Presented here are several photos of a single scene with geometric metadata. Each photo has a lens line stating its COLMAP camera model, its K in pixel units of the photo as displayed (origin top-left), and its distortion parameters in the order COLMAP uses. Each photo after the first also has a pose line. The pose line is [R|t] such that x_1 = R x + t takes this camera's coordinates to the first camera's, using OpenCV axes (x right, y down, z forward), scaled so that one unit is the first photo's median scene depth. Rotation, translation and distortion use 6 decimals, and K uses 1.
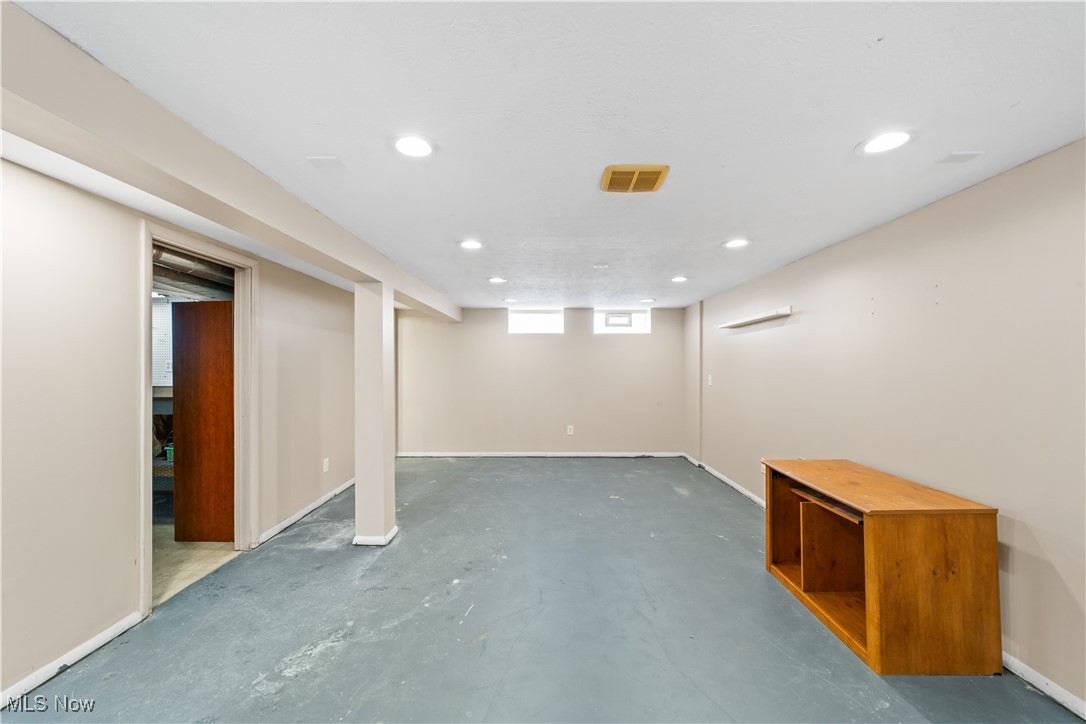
lens RADIAL K [[420.5, 0, 542.7], [0, 420.5, 363.0], [0, 0, 1]] dist [0.001493, 0.000573]
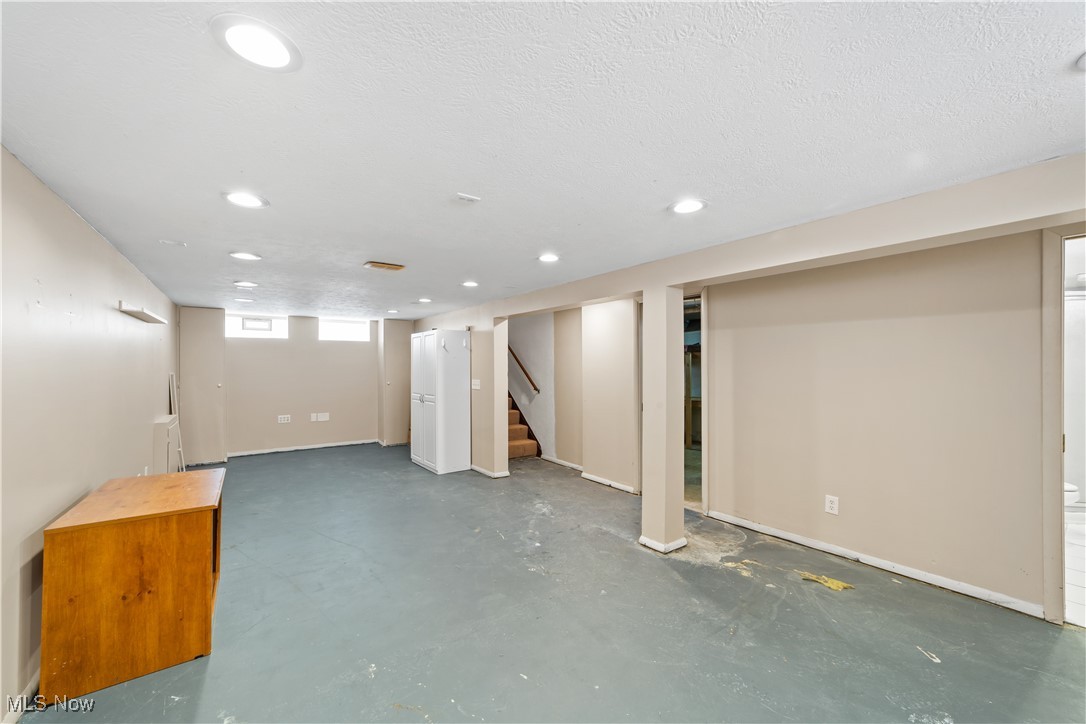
lens RADIAL K [[420.5, 0, 542.1], [0, 420.5, 363.5], [0, 0, 1]] dist [0.001493, 0.000573]
pose [[-0.804256, -0.000714, -0.594283, 0.524045], [0.006092, 0.999937, -0.009446, -0.002685], [0.594252, -0.011217, -0.804201, 2.022755]]
